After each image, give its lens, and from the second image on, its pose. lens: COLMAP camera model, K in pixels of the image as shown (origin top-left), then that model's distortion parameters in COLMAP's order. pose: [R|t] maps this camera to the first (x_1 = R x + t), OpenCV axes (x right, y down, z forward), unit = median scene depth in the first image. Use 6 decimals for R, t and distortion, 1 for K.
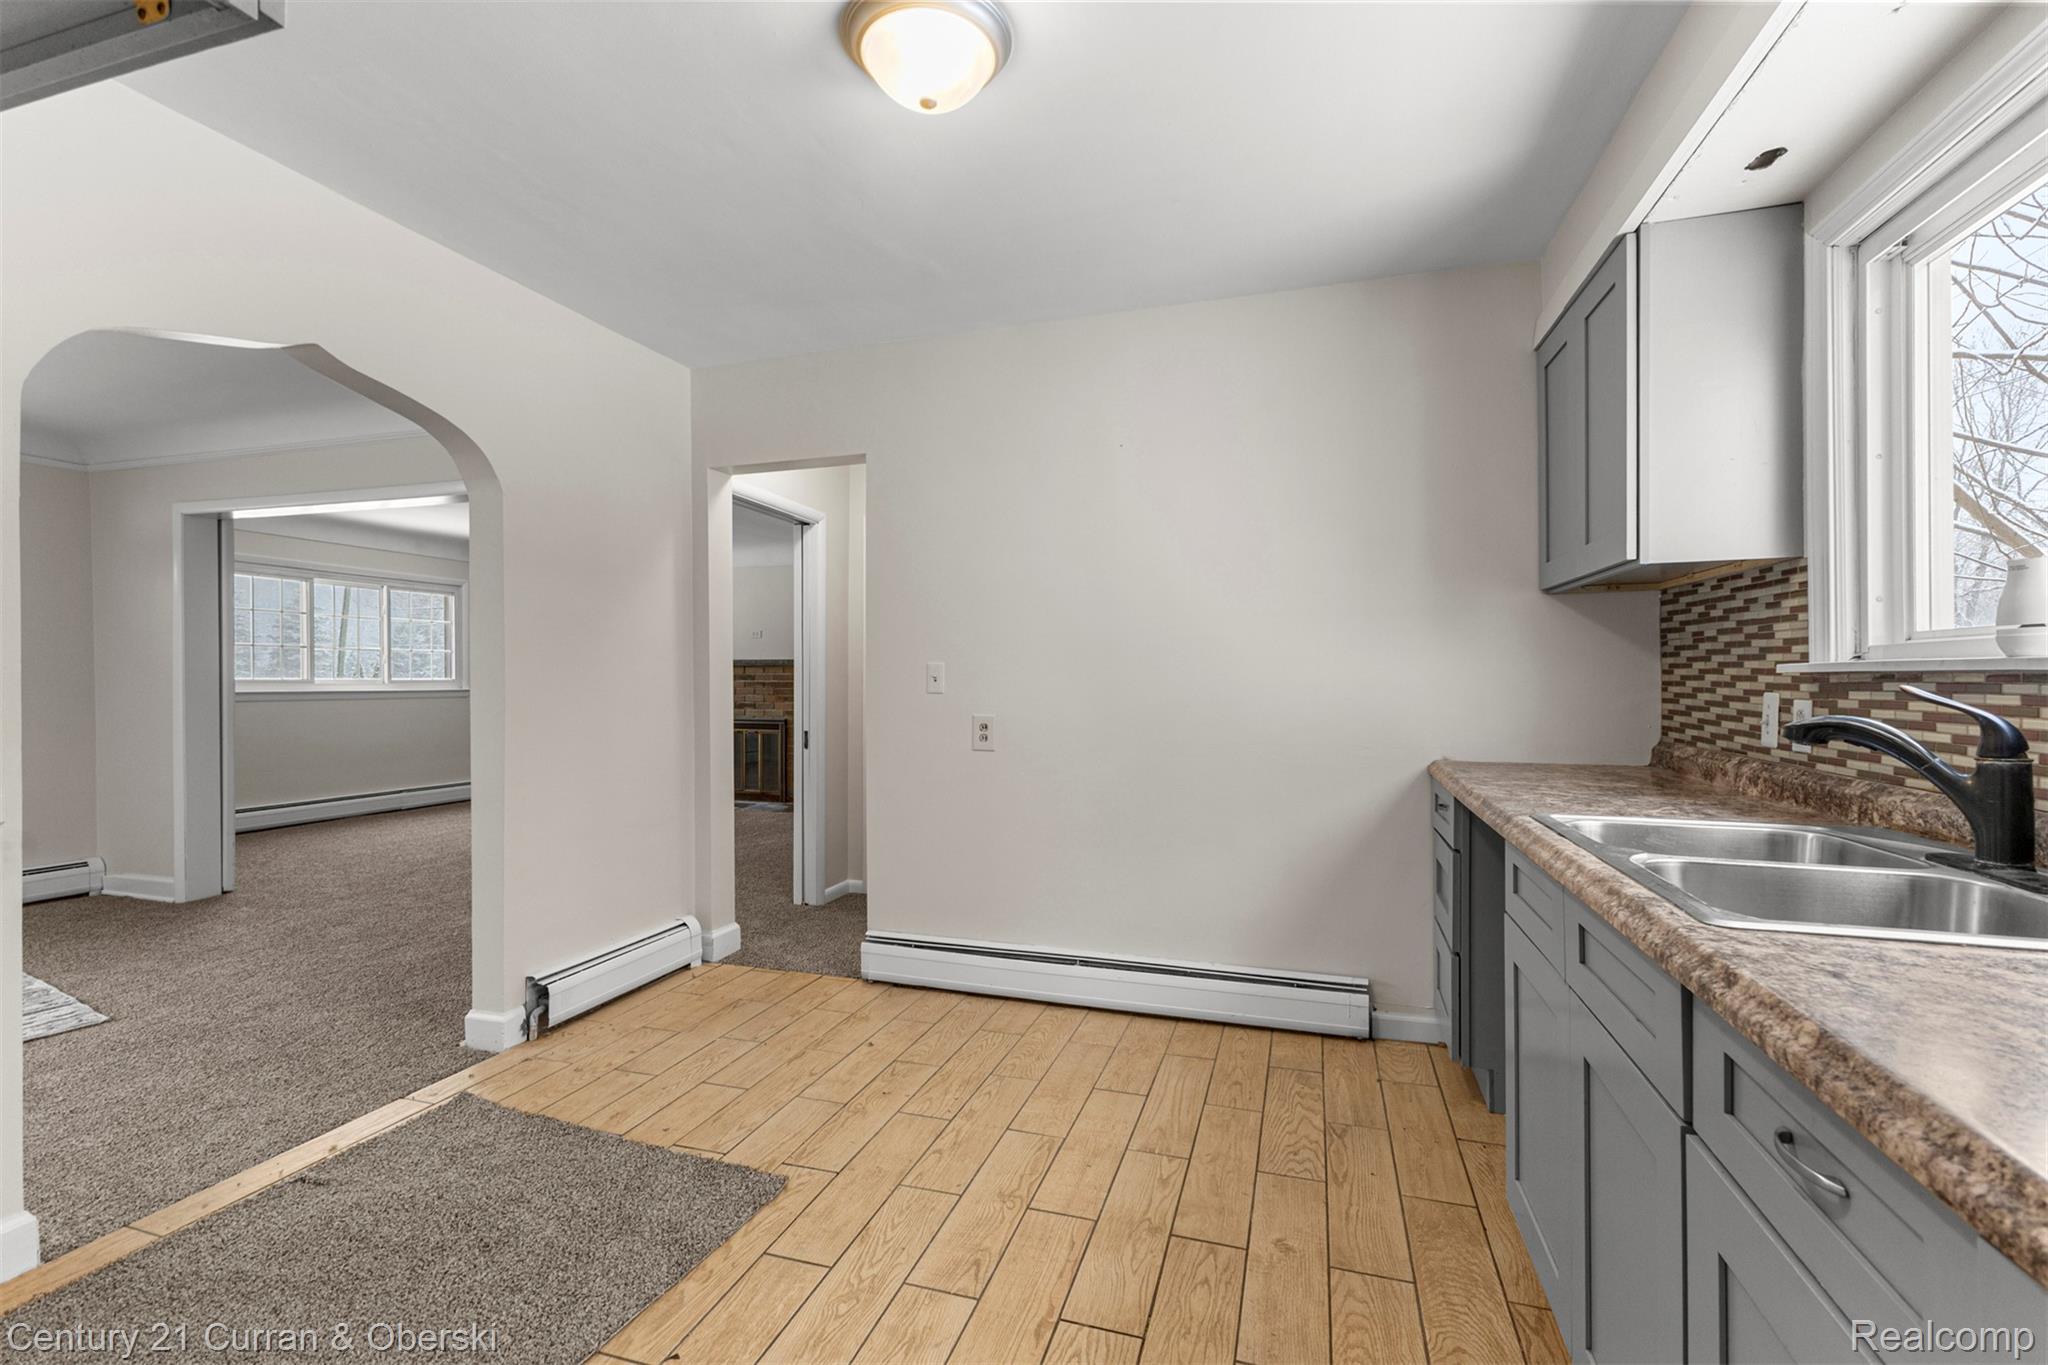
lens RADIAL K [[888.6, 0, 1021.2], [0, 888.6, 675.6], [0, 0, 1]] dist [0.020962, -0.000027]
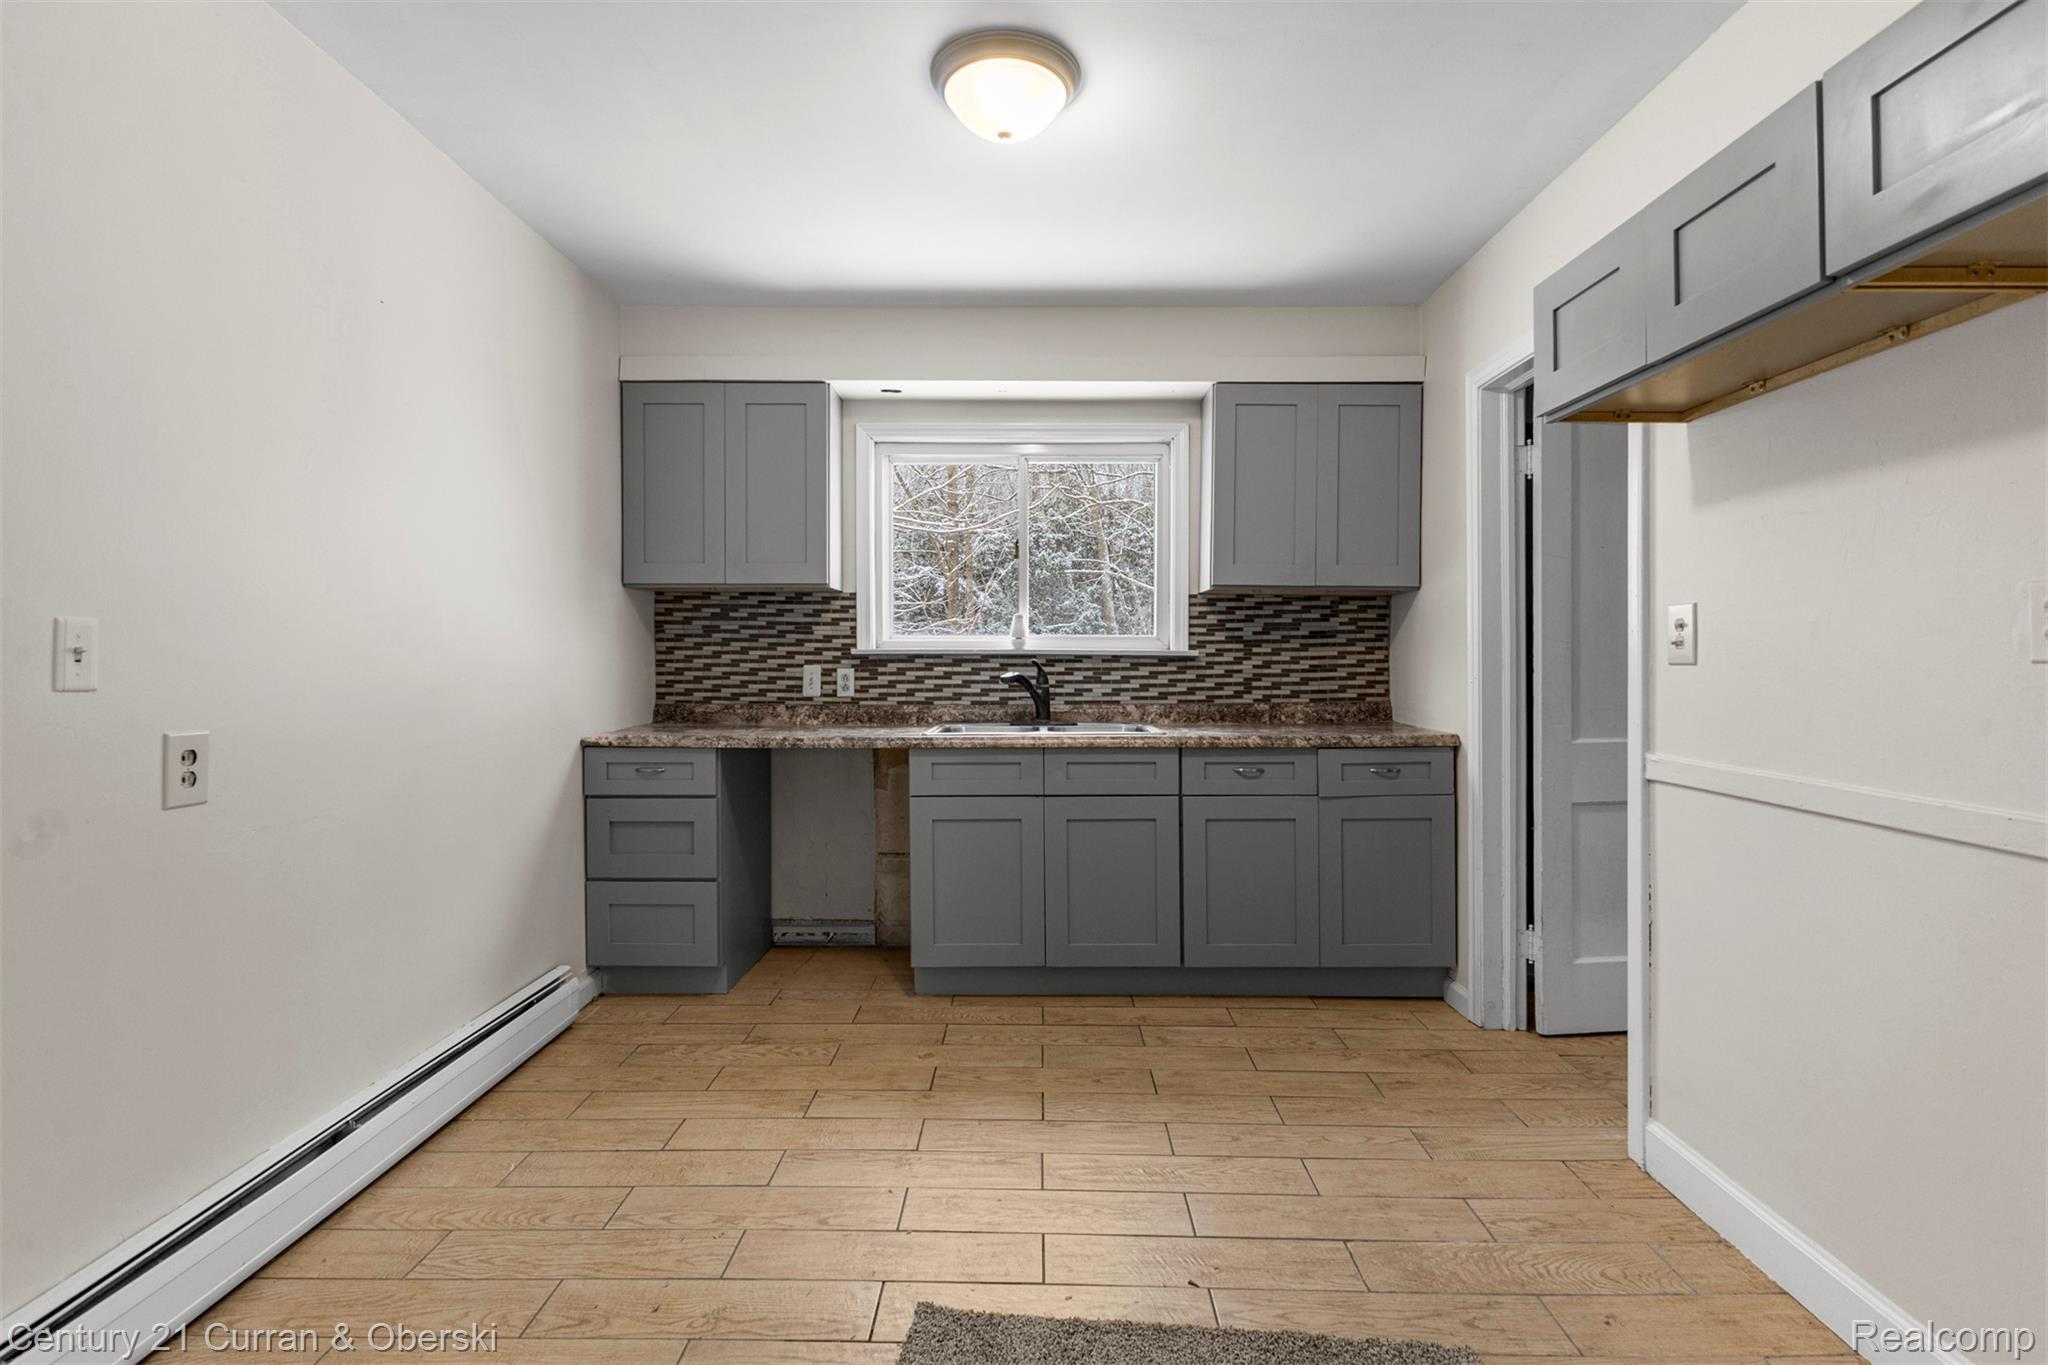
lens RADIAL K [[977.7, 0, 1025.5], [0, 977.7, 661.1], [0, 0, 1]] dist [0.000263, 0.000074]
pose [[-0.302485, -0.000935, 0.953154, -0.769054], [-0.001232, 0.999999, 0.000590, 0.006504], [-0.953153, -0.000996, -0.302486, 0.826664]]
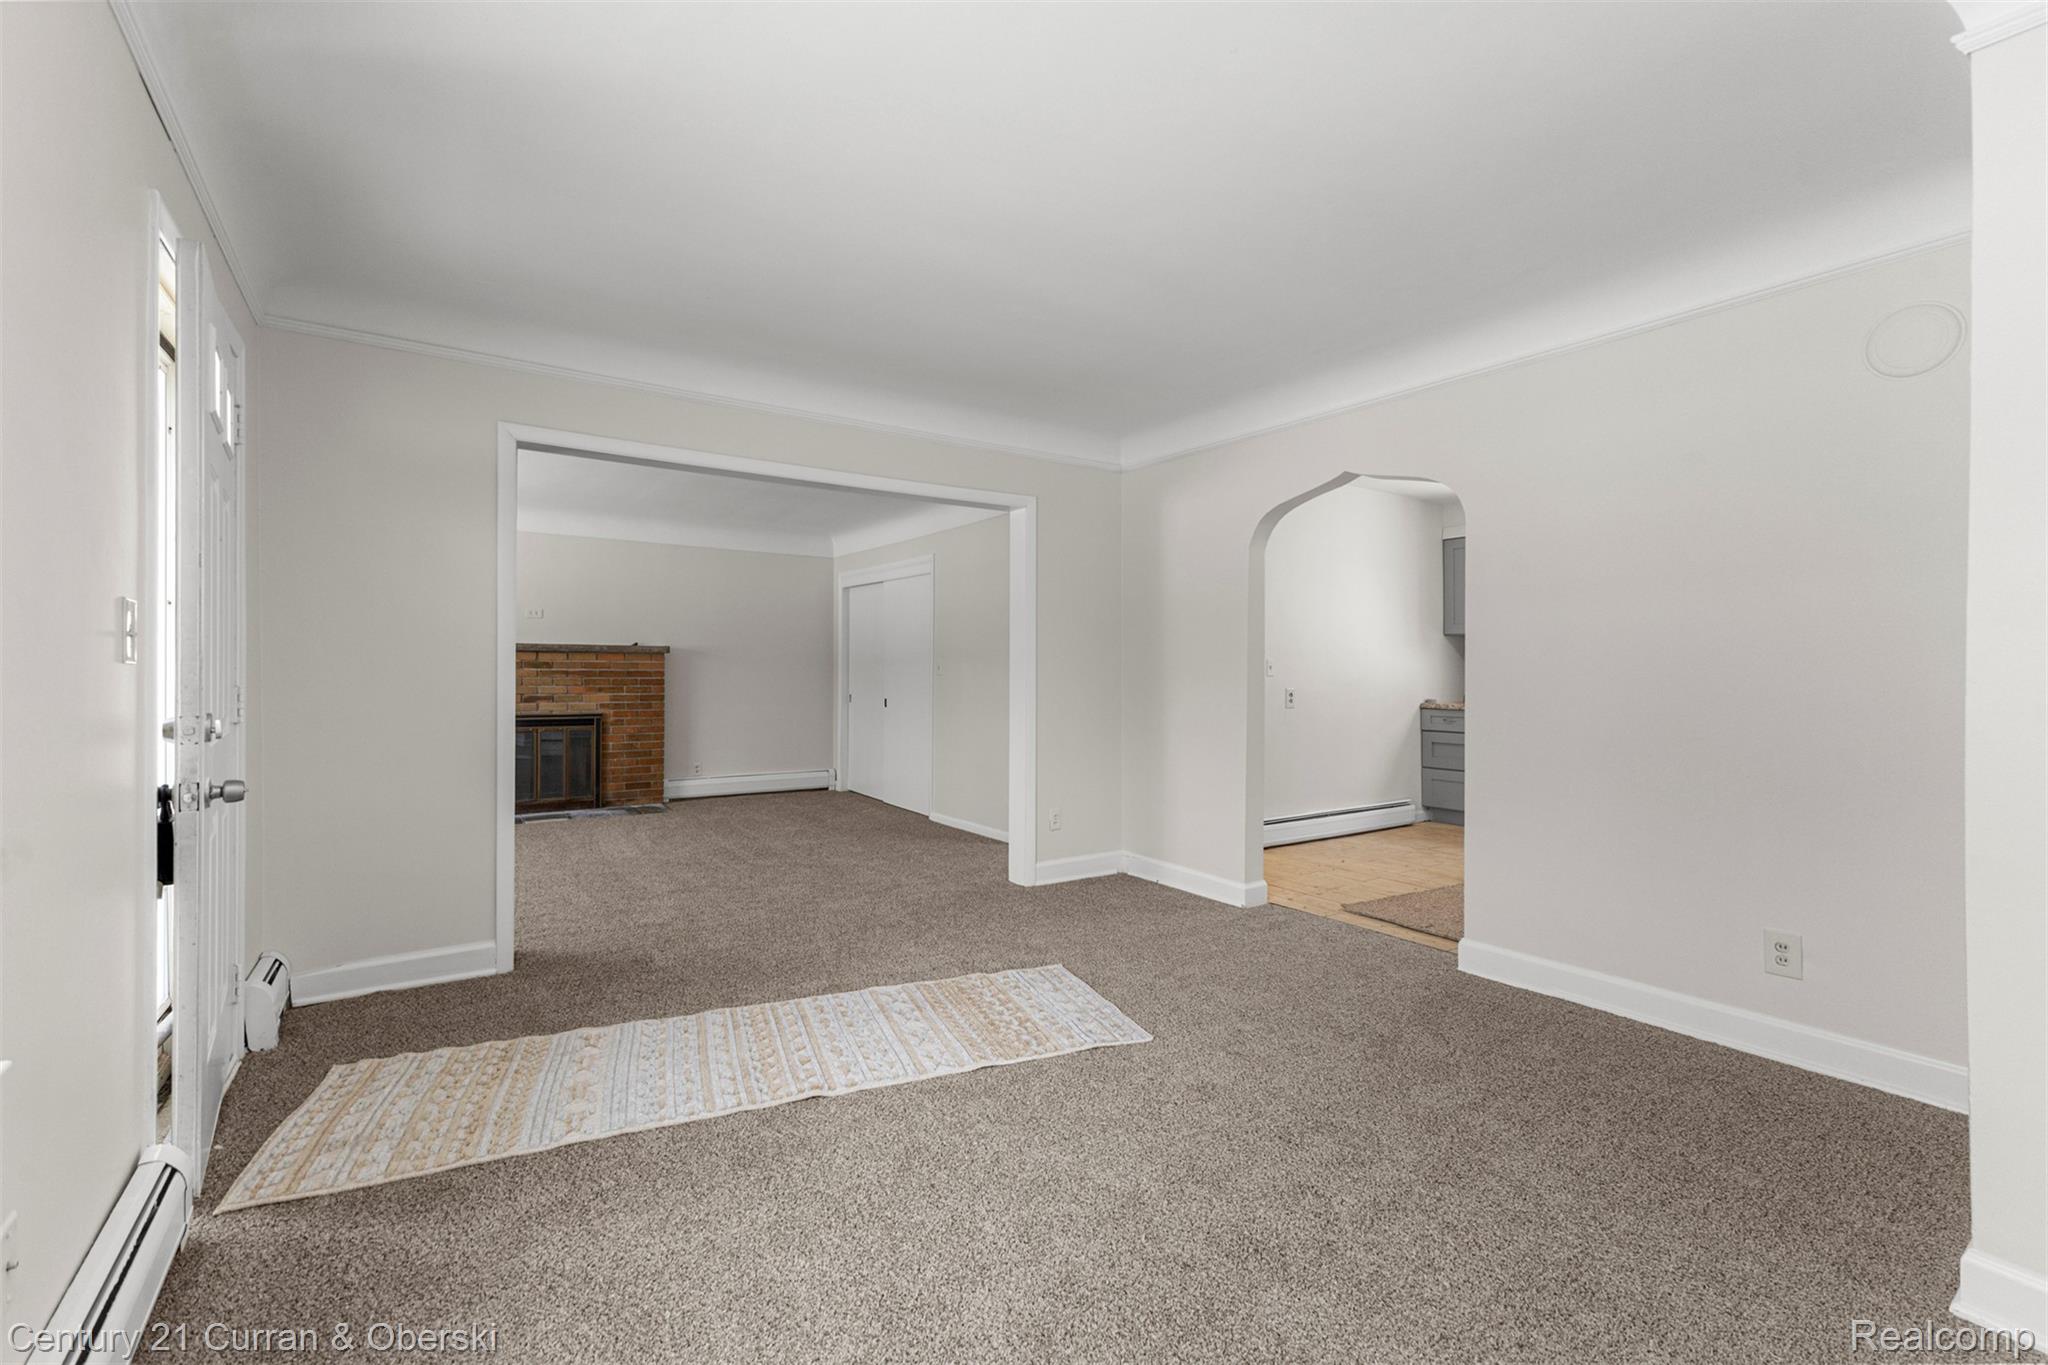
lens RADIAL K [[888.6, 0, 1021.2], [0, 888.6, 675.6], [0, 0, 1]] dist [0.020962, -0.000027]
pose [[0.609919, -0.001824, 0.792462, -2.018238], [-0.006434, 0.999953, 0.007253, 0.008928], [-0.792438, -0.009523, 0.609879, 0.385491]]
